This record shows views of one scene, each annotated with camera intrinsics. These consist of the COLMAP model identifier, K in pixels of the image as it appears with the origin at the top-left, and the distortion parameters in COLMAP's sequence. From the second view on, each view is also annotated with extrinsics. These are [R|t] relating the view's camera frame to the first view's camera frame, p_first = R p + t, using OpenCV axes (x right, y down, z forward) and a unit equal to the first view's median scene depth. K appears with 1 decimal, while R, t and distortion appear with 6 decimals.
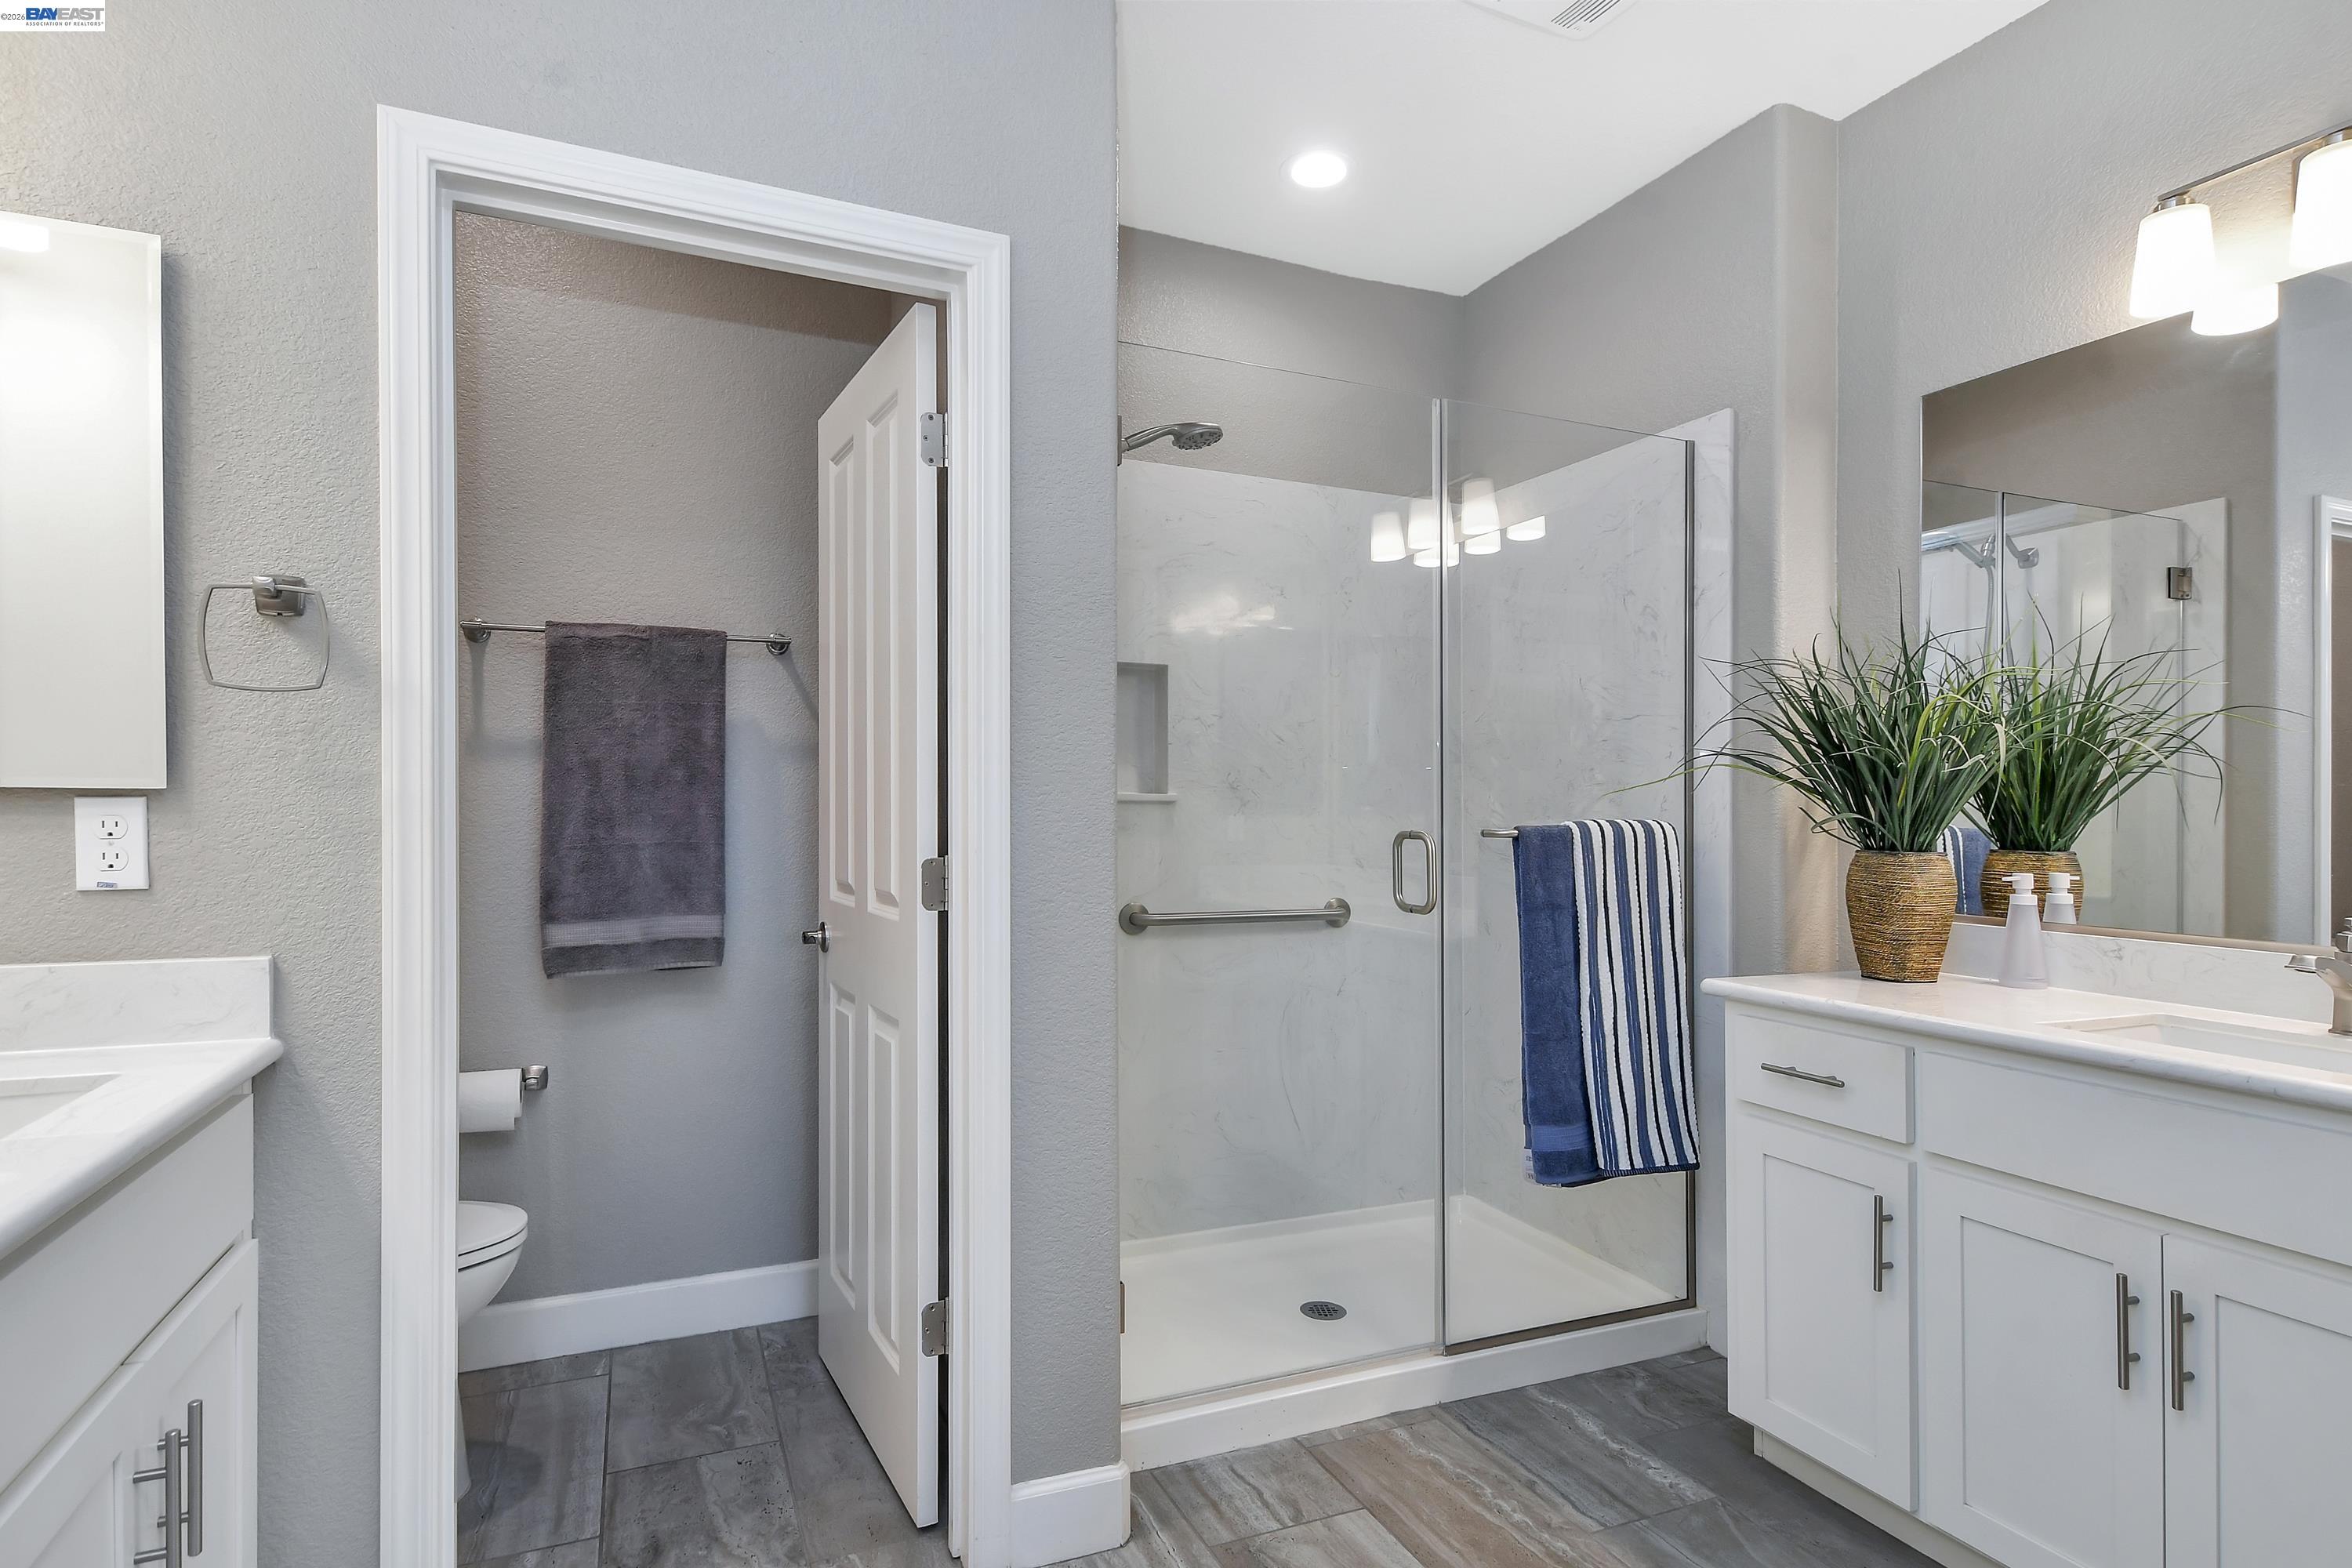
lens RADIAL K [[1198.7, 0, 1147.4], [0, 1198.7, 802.0], [0, 0, 1]] dist [0.005451, -0.000410]
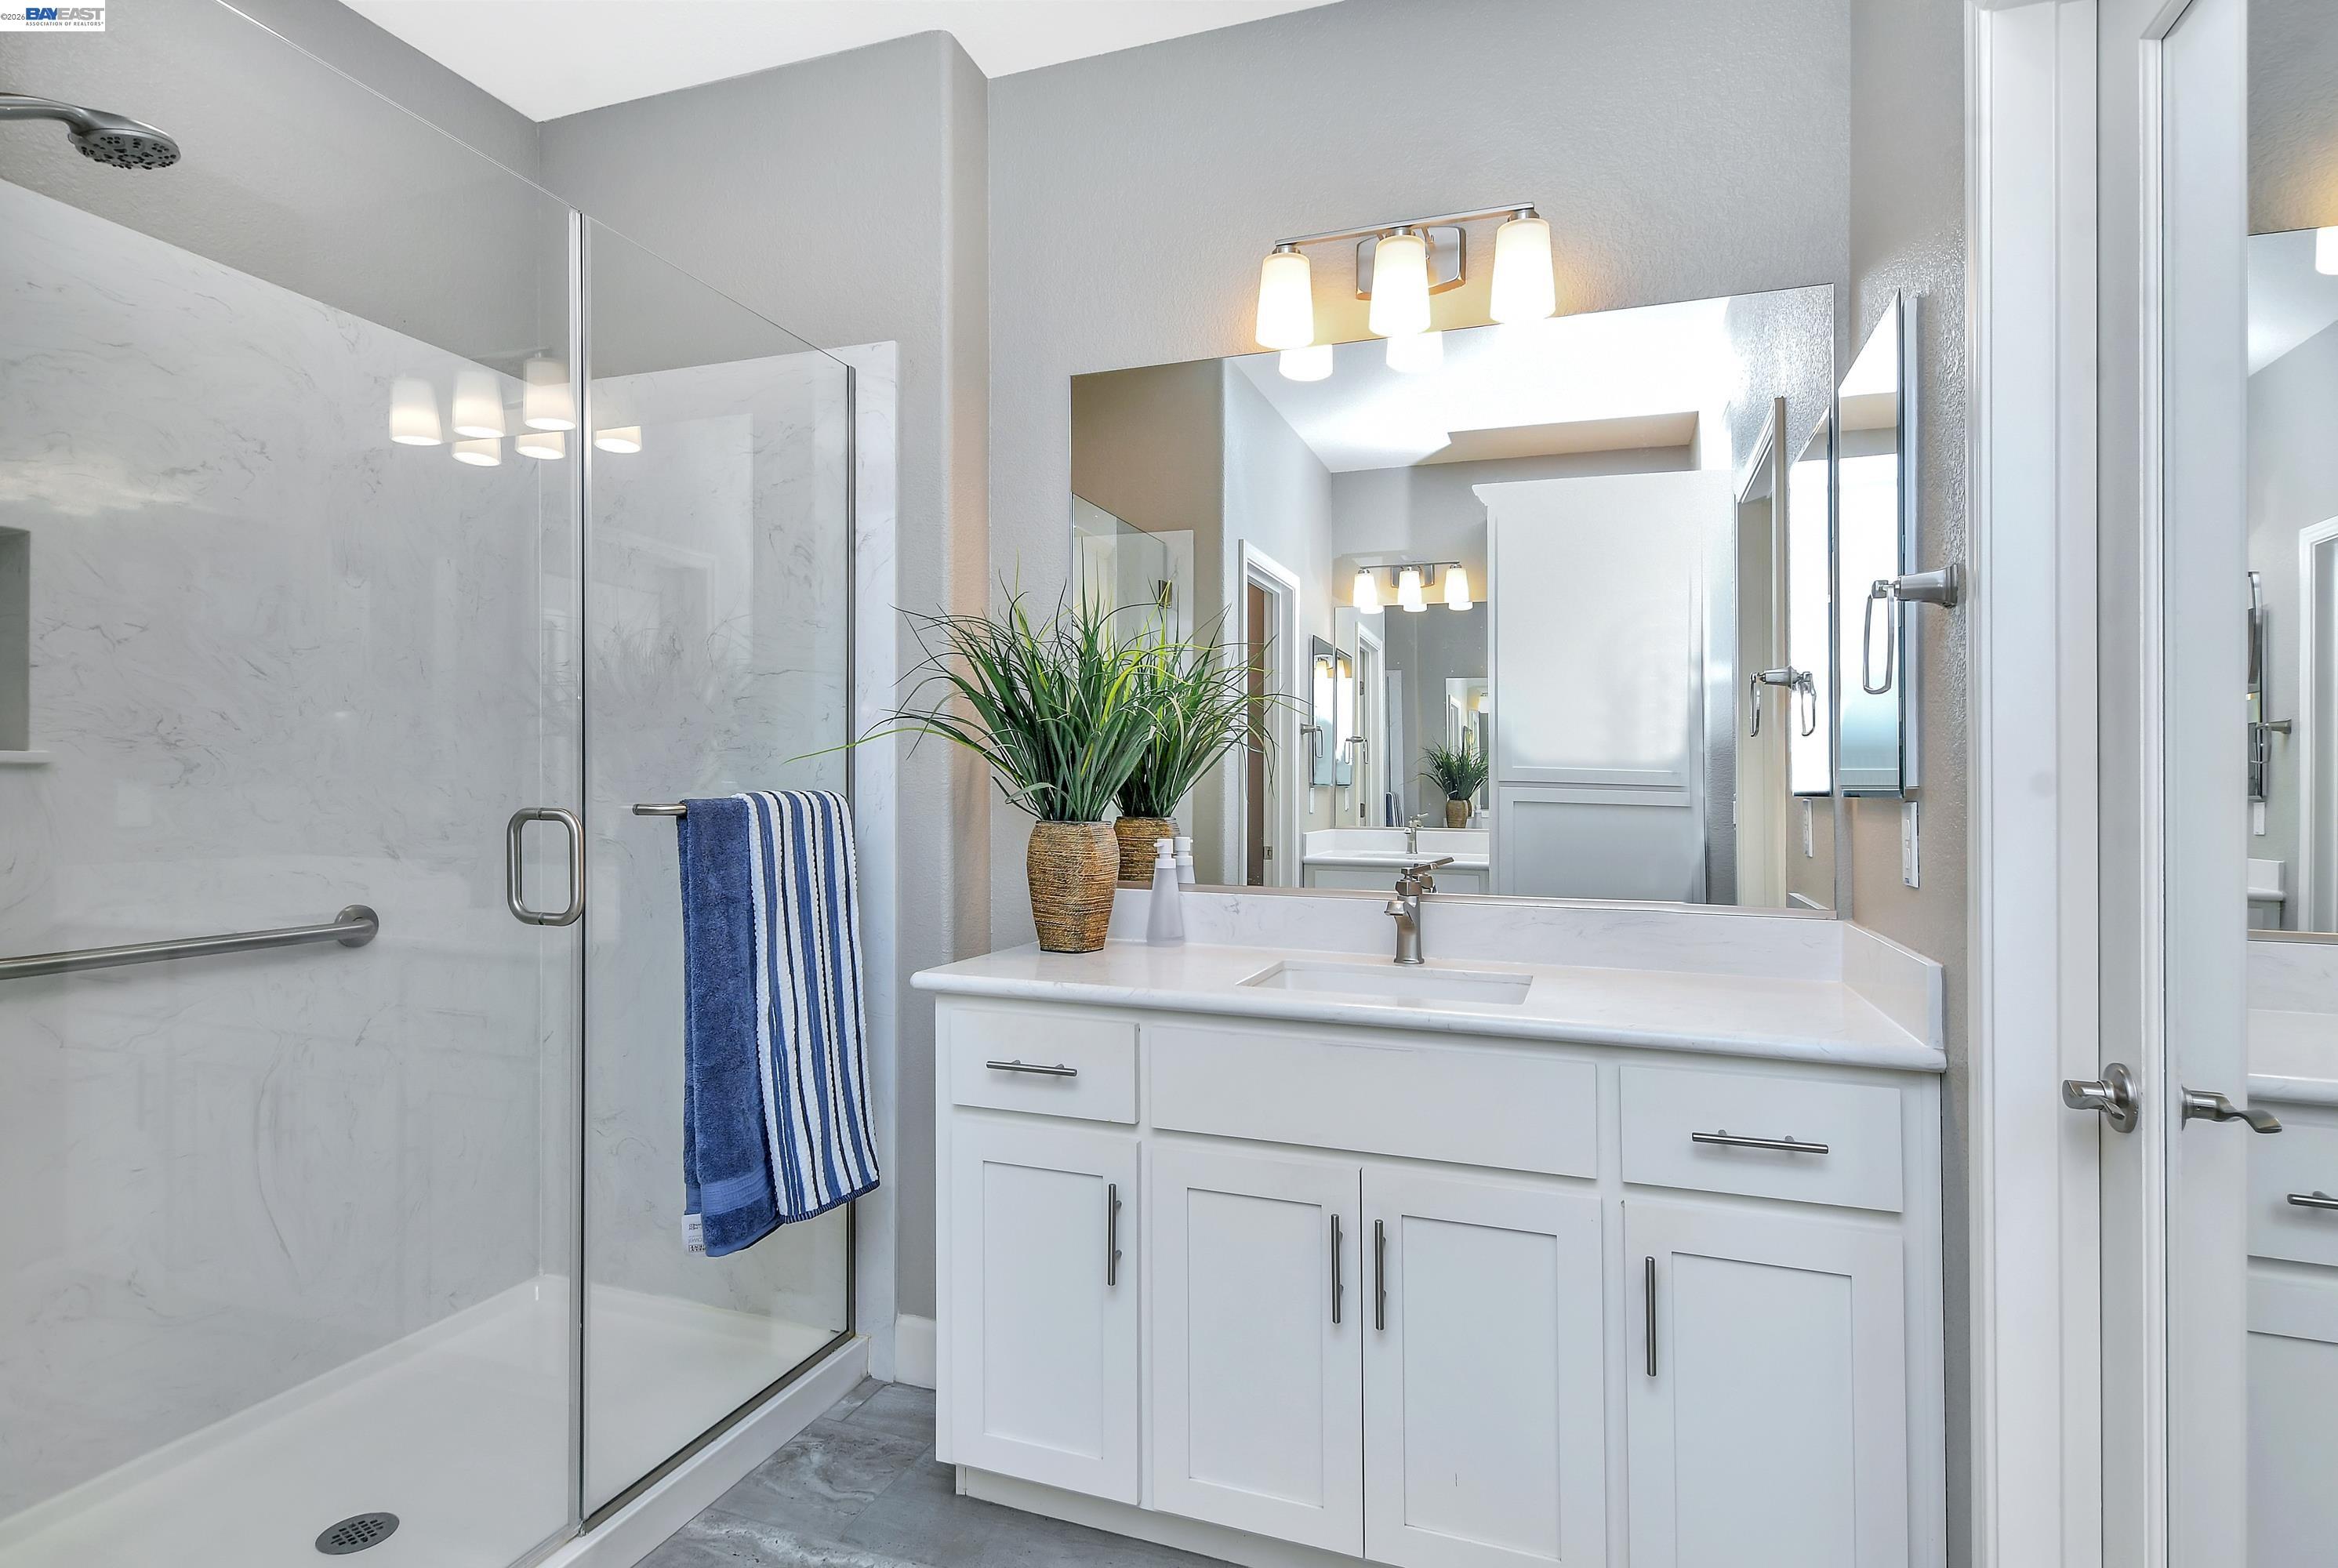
lens RADIAL K [[1195.3, 0, 1168.6], [0, 1195.3, 768.1], [0, 0, 1]] dist [0.010744, 0.000125]
pose [[0.678939, 0.008020, 0.734151, -0.047264], [-0.006797, 0.999966, -0.004638, 0.001031], [-0.734163, -0.001841, 0.678970, 0.248128]]
